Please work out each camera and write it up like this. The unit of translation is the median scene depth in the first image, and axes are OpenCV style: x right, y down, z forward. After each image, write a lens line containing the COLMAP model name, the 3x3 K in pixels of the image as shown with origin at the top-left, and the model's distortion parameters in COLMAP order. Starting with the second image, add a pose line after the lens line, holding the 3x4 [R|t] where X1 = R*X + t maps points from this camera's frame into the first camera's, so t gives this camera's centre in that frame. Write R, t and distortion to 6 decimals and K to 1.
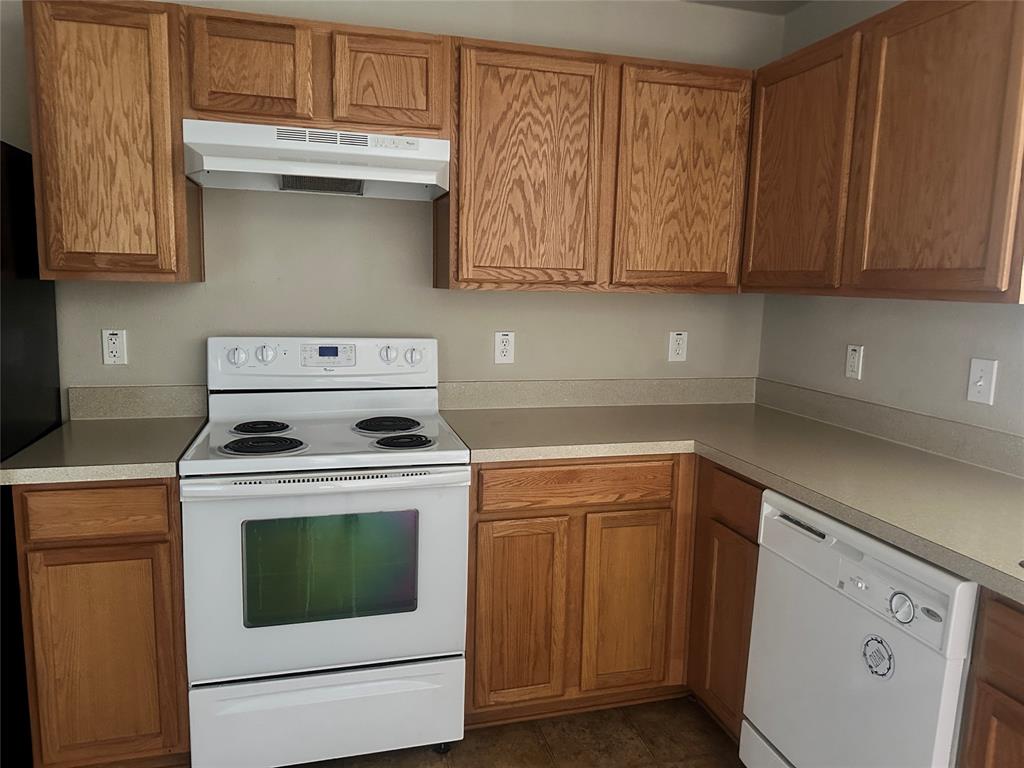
lens RADIAL K [[713.9, 0, 521.6], [0, 713.9, 380.4], [0, 0, 1]] dist [0.059122, -0.071959]
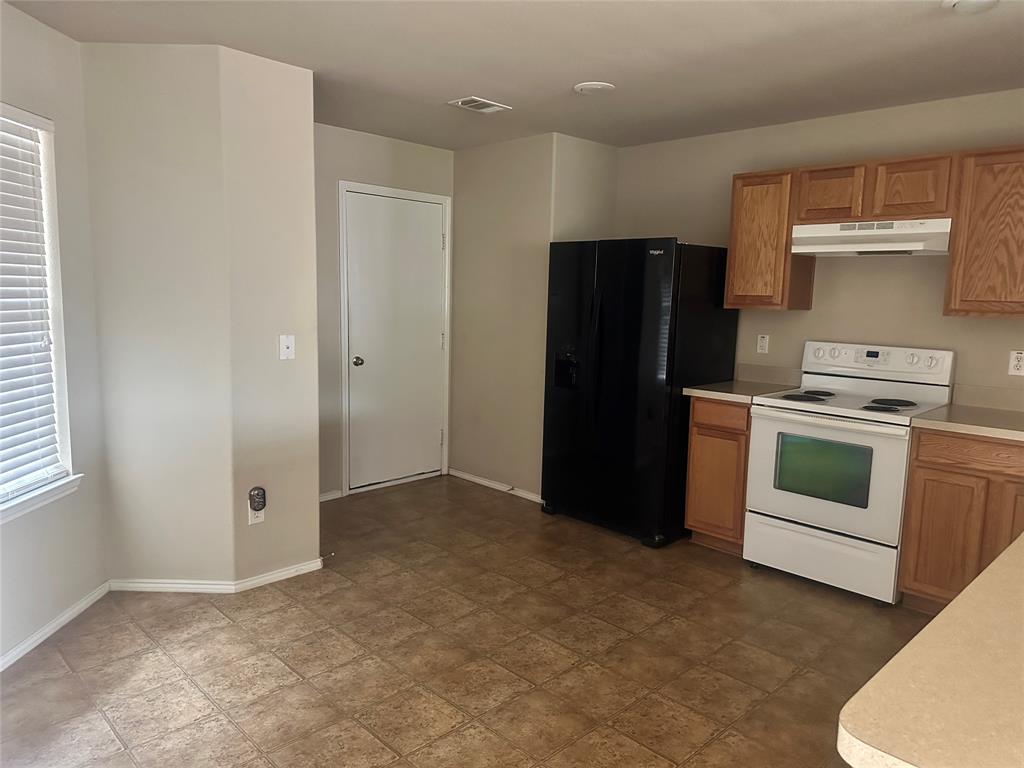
lens RADIAL K [[713.9, 0, 503.8], [0, 713.9, 378.0], [0, 0, 1]] dist [0.059122, -0.071959]
pose [[0.480440, 0.094456, -0.871926, 0.820125], [-0.132286, 0.990614, 0.034423, 0.071290], [0.866994, 0.098805, 0.488425, -0.531181]]
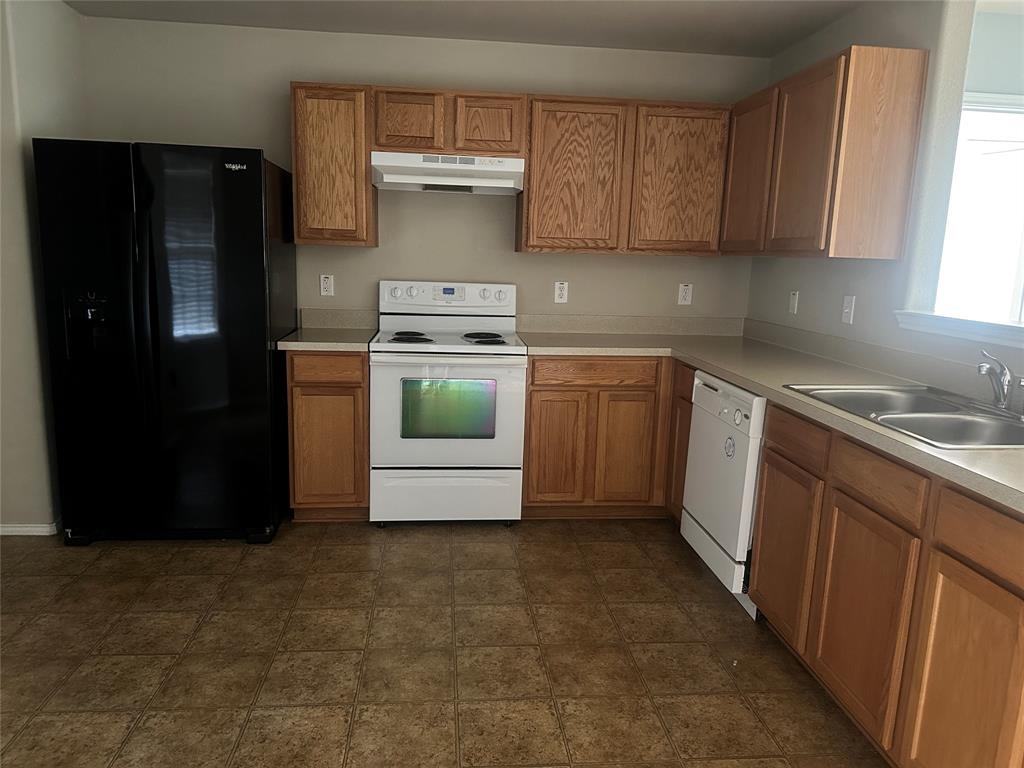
lens RADIAL K [[713.9, 0, 514.2], [0, 713.9, 386.8], [0, 0, 1]] dist [0.059122, -0.071959]
pose [[0.984743, 0.036864, -0.170066, 0.175586], [-0.029937, 0.998621, 0.043117, 0.113402], [0.171421, -0.037368, 0.984489, -0.632403]]
